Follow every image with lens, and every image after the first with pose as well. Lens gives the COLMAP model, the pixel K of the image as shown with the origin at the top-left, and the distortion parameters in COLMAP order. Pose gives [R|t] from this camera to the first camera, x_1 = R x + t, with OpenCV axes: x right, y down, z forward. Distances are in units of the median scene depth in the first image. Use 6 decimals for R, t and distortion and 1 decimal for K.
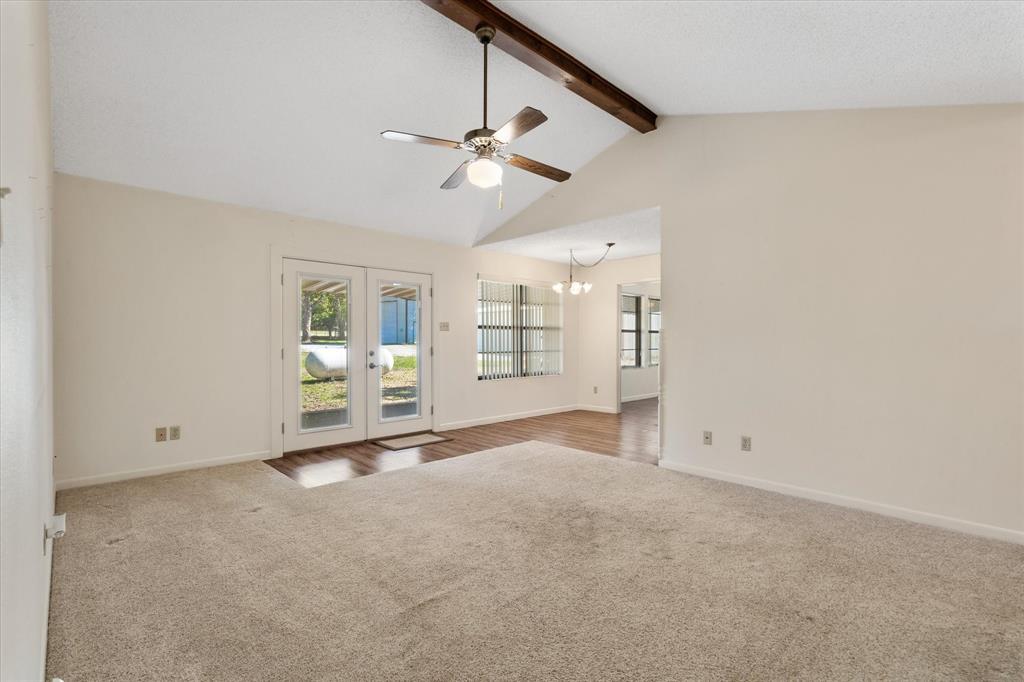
lens RADIAL K [[465.4, 0, 507.9], [0, 465.4, 340.8], [0, 0, 1]] dist [0.003332, 0.000282]
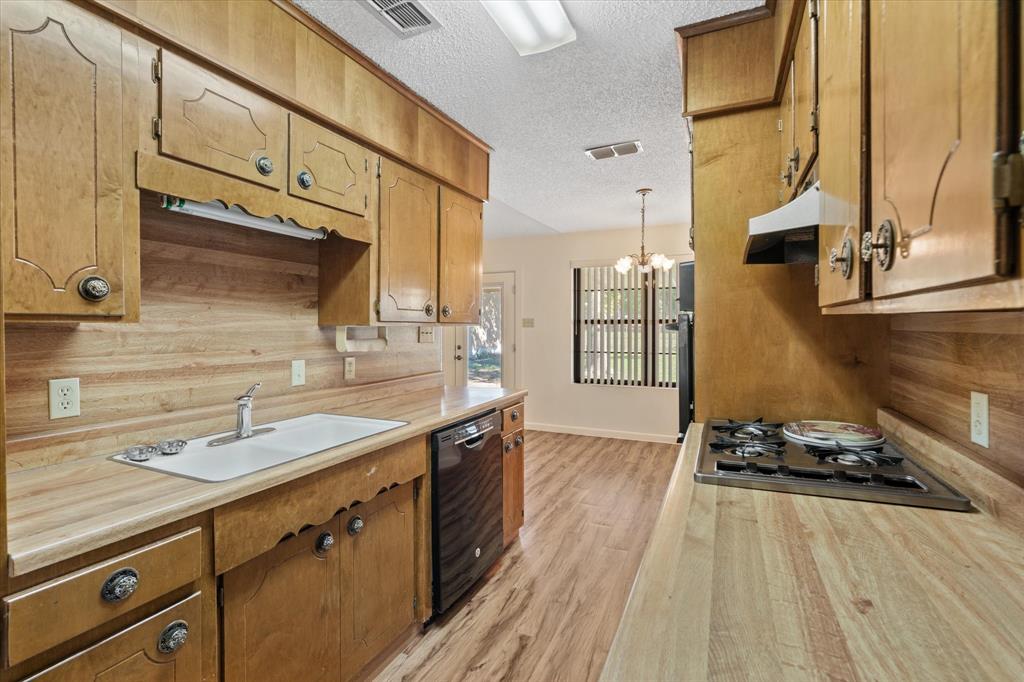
lens RADIAL K [[465.4, 0, 512.5], [0, 465.4, 334.3], [0, 0, 1]] dist [0.003332, 0.000282]
pose [[0.371045, 0.013844, -0.928512, 0.750002], [-0.002528, 0.999900, 0.013898, -0.019723], [0.928611, -0.002810, 0.371043, 0.596621]]
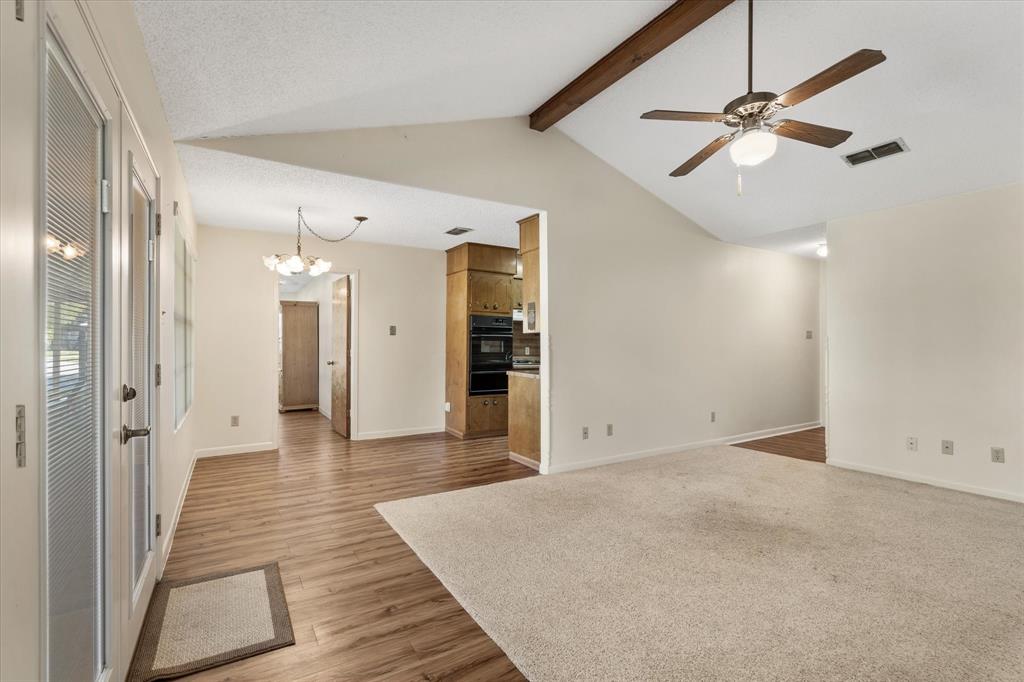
lens RADIAL K [[465.4, 0, 507.4], [0, 465.4, 343.3], [0, 0, 1]] dist [0.003332, 0.000282]
pose [[0.224848, 0.003607, 0.974387, -0.466461], [-0.000783, 0.999993, -0.003521, -0.003473], [-0.974394, 0.000029, 0.224849, 0.601743]]
